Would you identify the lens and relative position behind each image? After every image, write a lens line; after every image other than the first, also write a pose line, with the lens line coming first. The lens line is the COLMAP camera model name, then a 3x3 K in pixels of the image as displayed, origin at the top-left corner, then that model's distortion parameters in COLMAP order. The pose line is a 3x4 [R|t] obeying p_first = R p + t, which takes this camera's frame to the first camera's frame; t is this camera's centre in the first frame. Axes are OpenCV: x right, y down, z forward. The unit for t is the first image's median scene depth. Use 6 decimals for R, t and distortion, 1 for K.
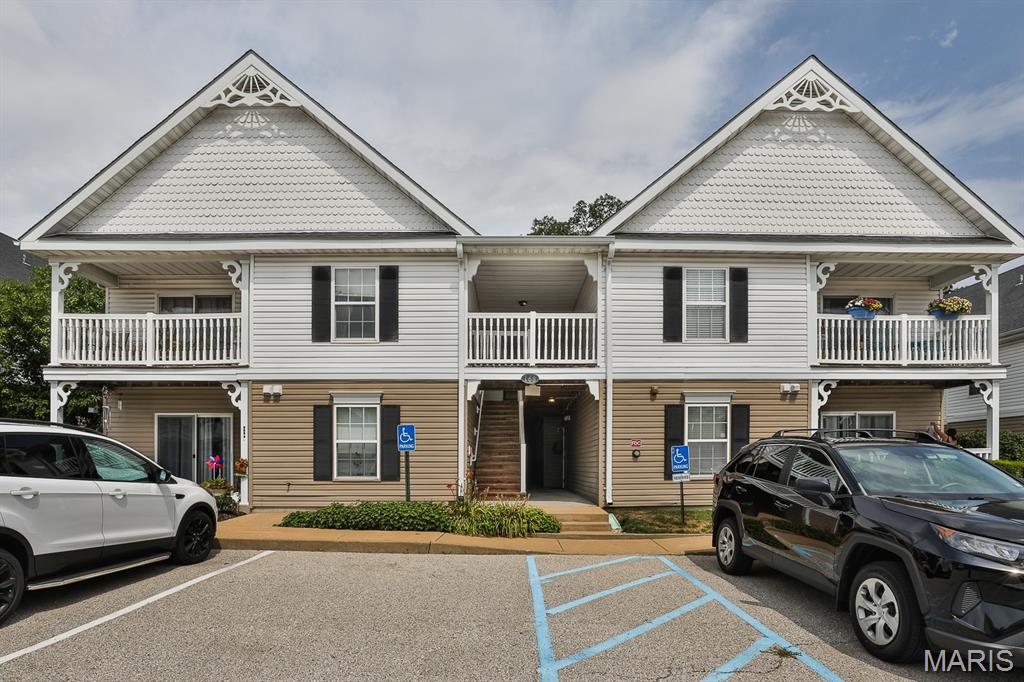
lens RADIAL K [[488.7, 0, 536.7], [0, 488.7, 451.8], [0, 0, 1]] dist [-0.016072, -0.000171]
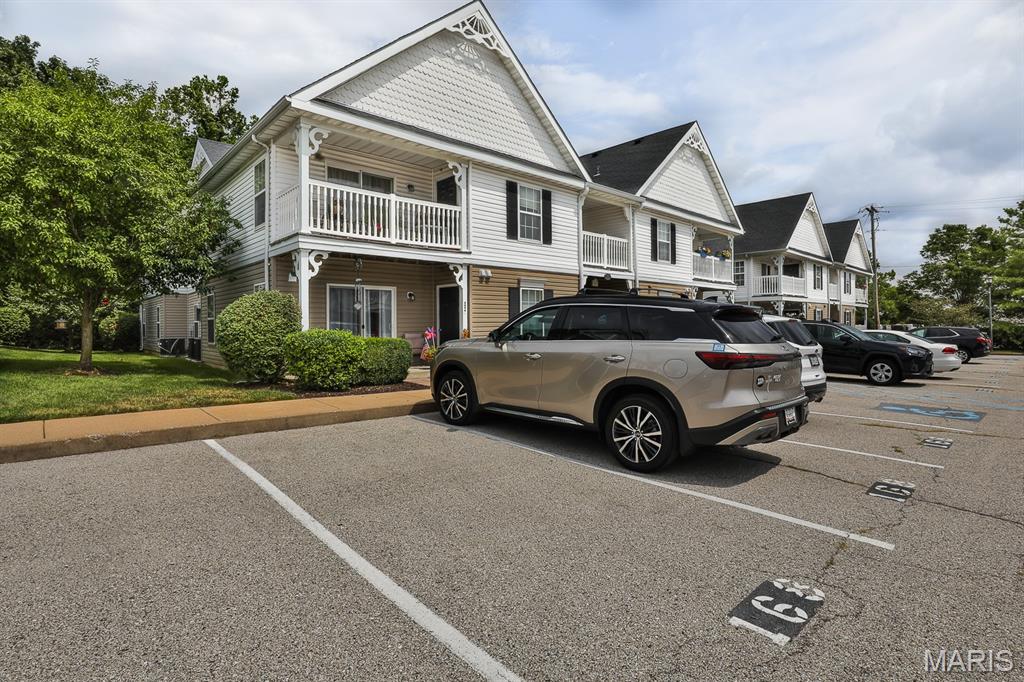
lens RADIAL K [[496.6, 0, 530.9], [0, 496.6, 338.8], [0, 0, 1]] dist [-0.042211, 0.000624]
pose [[0.728396, -0.025306, 0.684689, -1.330154], [0.005820, 0.999510, 0.030750, 0.003085], [-0.685131, -0.018413, 0.728187, -0.018181]]
